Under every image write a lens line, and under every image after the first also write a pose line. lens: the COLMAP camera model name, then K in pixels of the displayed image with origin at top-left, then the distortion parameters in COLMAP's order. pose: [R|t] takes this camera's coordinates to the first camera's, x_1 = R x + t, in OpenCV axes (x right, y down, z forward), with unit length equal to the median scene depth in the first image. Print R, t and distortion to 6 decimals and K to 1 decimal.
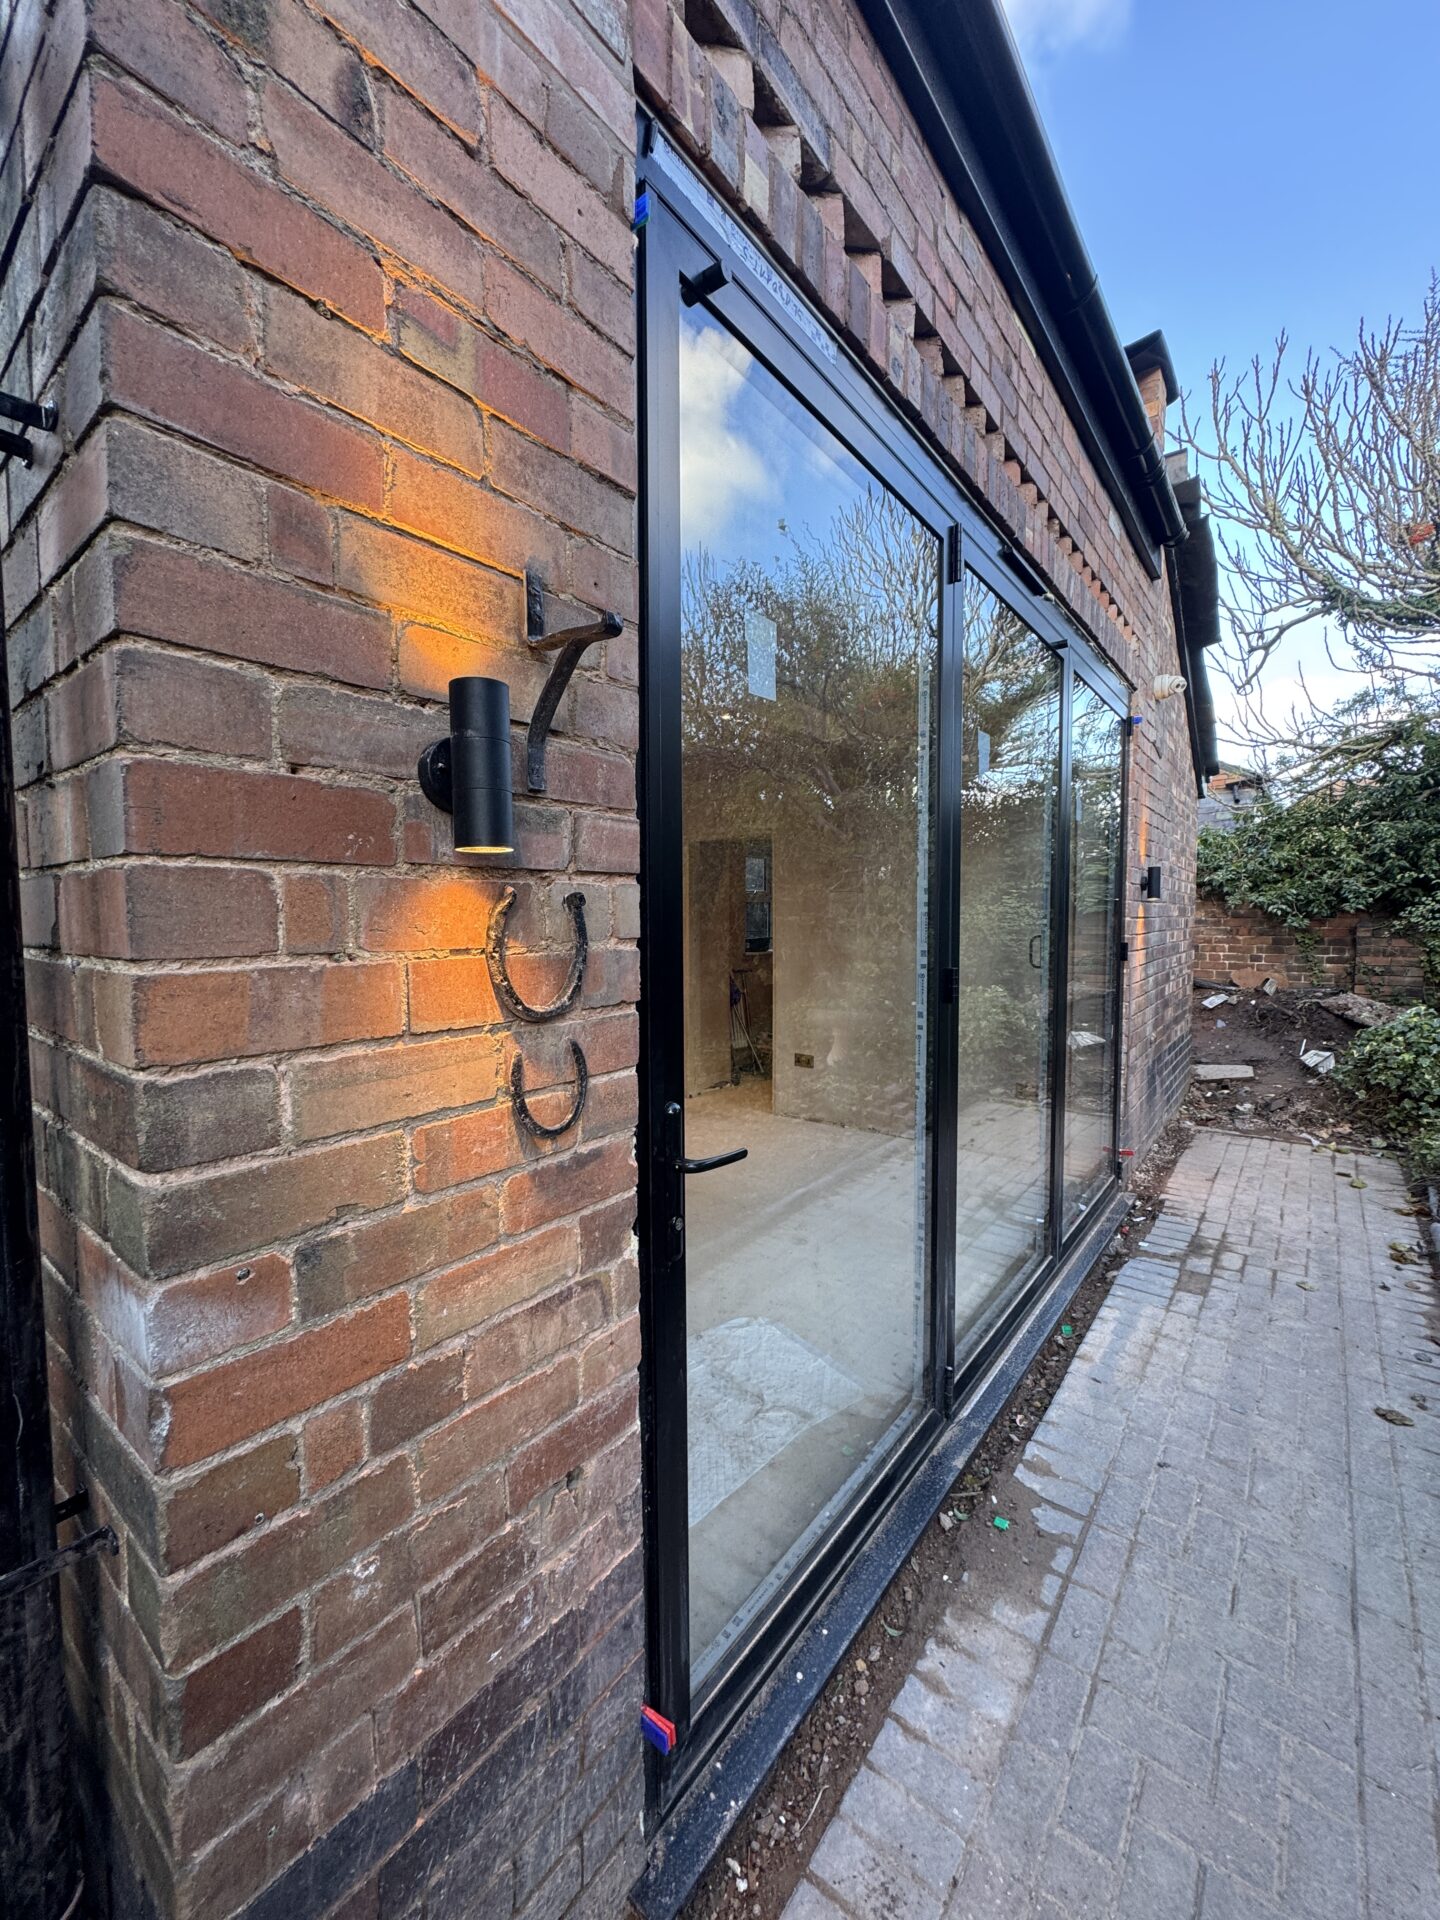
lens RADIAL K [[758.9, 0, 722.8], [0, 758.9, 955.5], [0, 0, 1]] dist [0.005871, 0.000064]
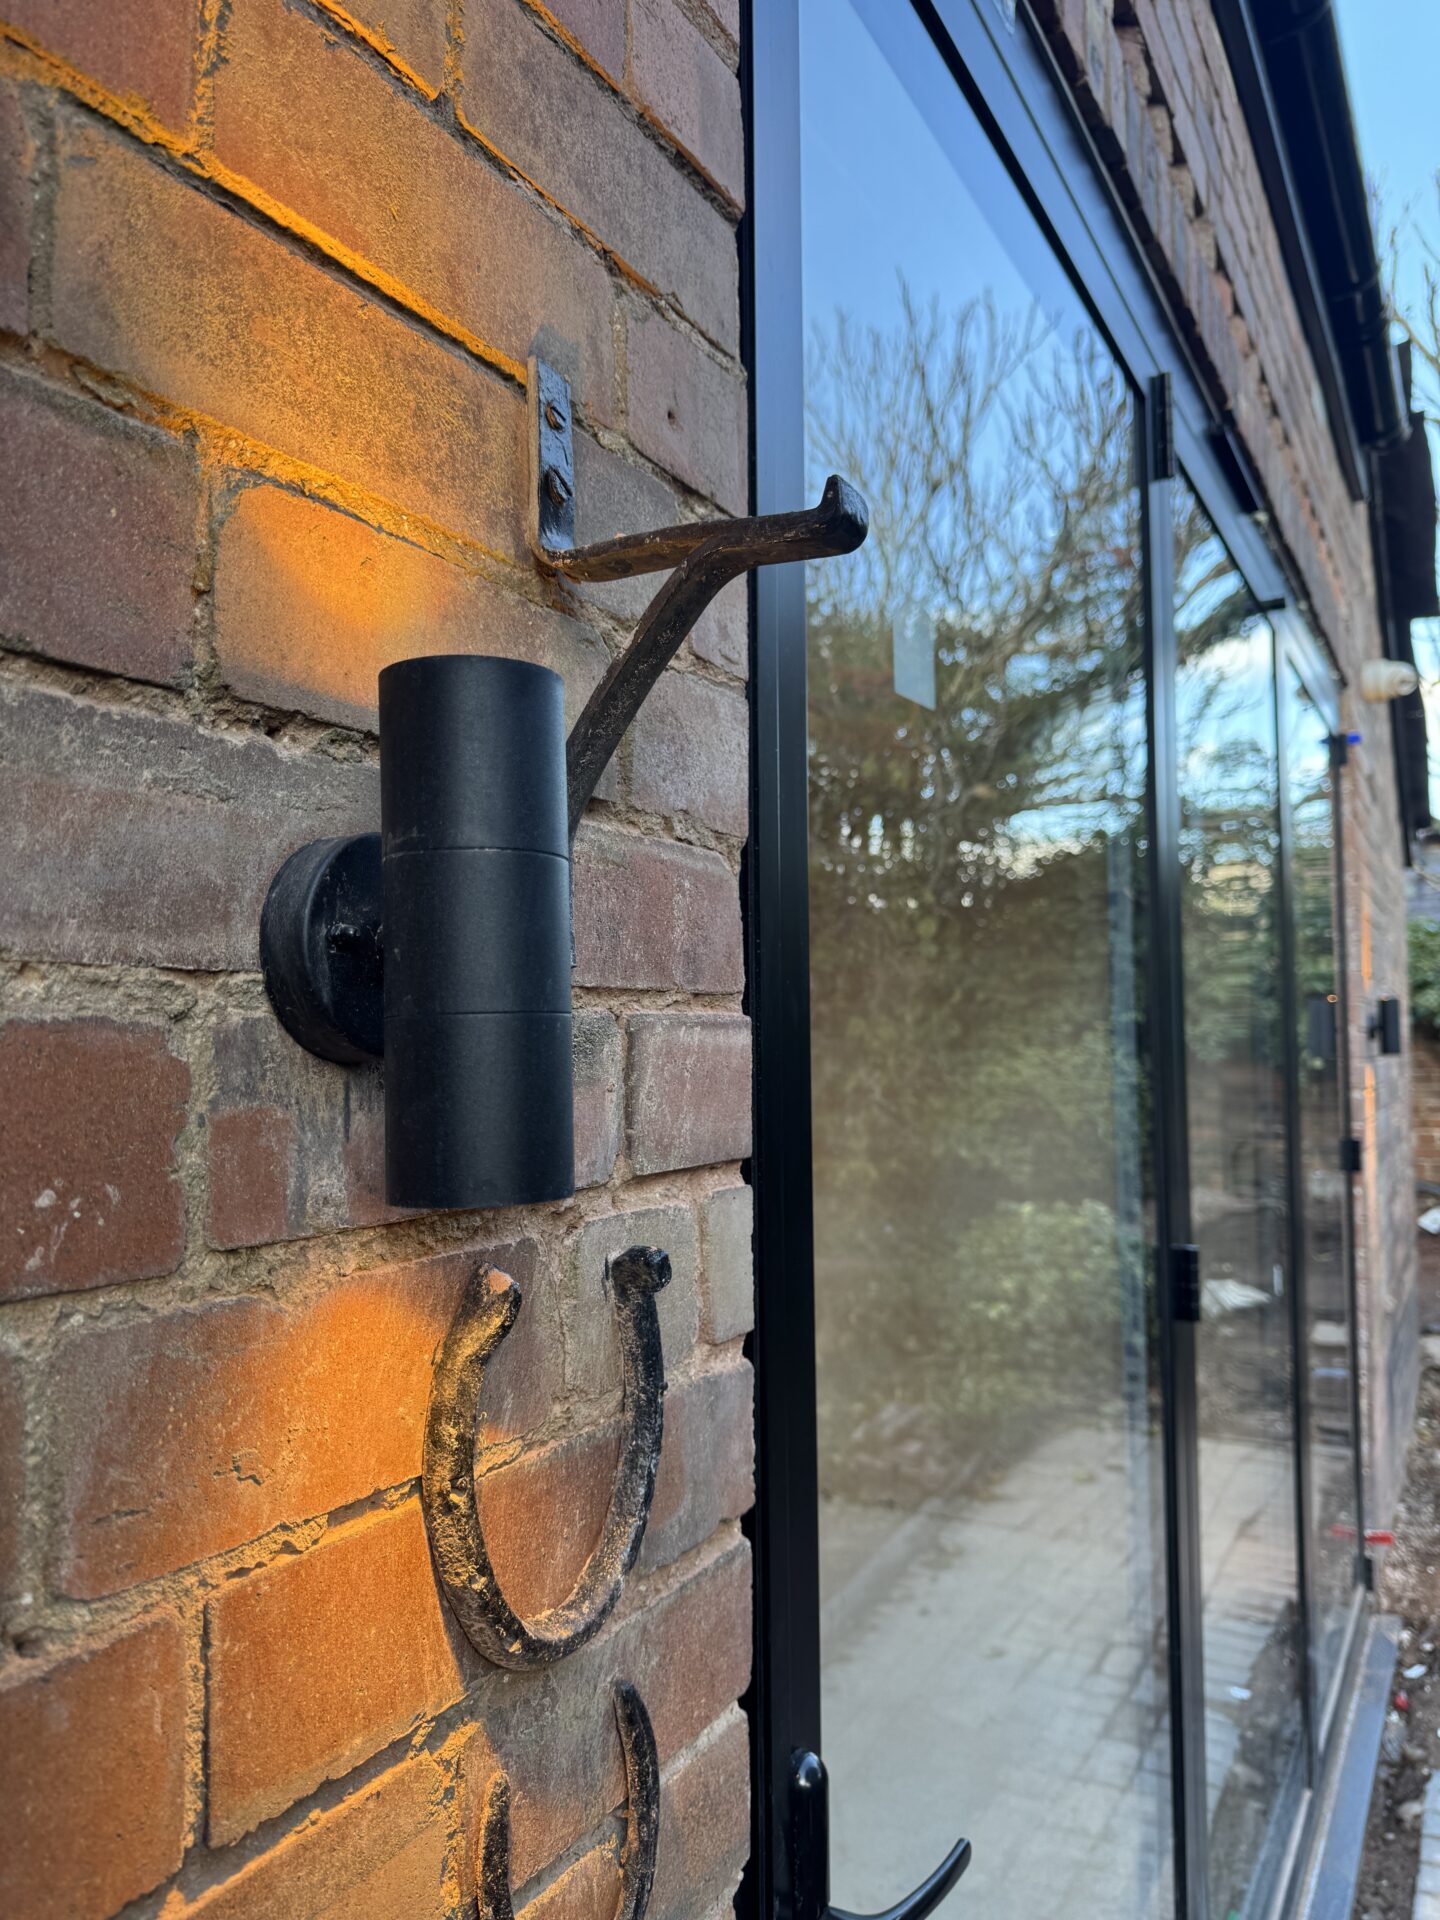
lens RADIAL K [[1370.4, 0, 720.9], [0, 1370.4, 969.9], [0, 0, 1]] dist [0.014044, -0.021286]
pose [[0.989090, -0.001989, 0.147301, -0.264266], [0.018711, 0.993507, -0.112224, -0.146929], [-0.146121, 0.113756, 0.982705, 0.382733]]
